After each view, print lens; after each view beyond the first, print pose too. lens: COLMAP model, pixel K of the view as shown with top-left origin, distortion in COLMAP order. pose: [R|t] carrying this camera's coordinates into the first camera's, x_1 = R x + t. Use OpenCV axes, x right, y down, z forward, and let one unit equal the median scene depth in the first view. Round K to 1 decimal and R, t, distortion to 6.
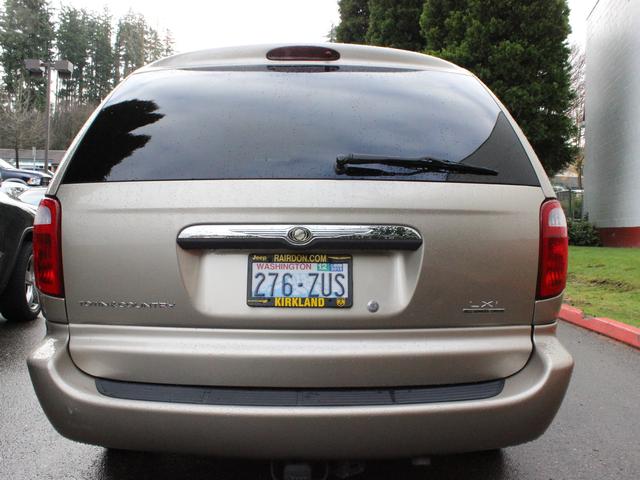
lens RADIAL K [[591.6, 0, 322.9], [0, 591.6, 240.5], [0, 0, 1]] dist [-0.139840, 0.035122]
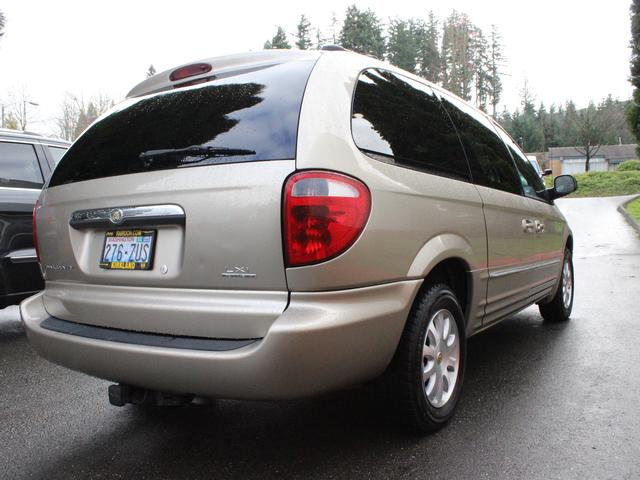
lens RADIAL K [[591.6, 0, 319.5], [0, 591.6, 239.4], [0, 0, 1]] dist [-0.139840, 0.035122]
pose [[0.825234, -0.020143, -0.564432, 1.029948], [0.022195, 0.999748, -0.003227, 0.056589], [0.564355, -0.009864, 0.825473, 0.148628]]
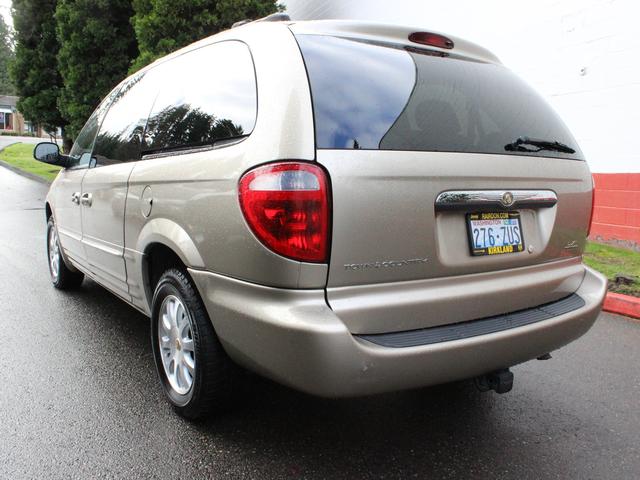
lens RADIAL K [[591.6, 0, 319.6], [0, 591.6, 241.0], [0, 0, 1]] dist [-0.139840, 0.035122]
pose [[0.834248, -0.060703, 0.548038, -1.021654], [0.004363, 0.994617, 0.103526, -0.046811], [-0.551373, -0.083975, 0.830022, 0.147496]]
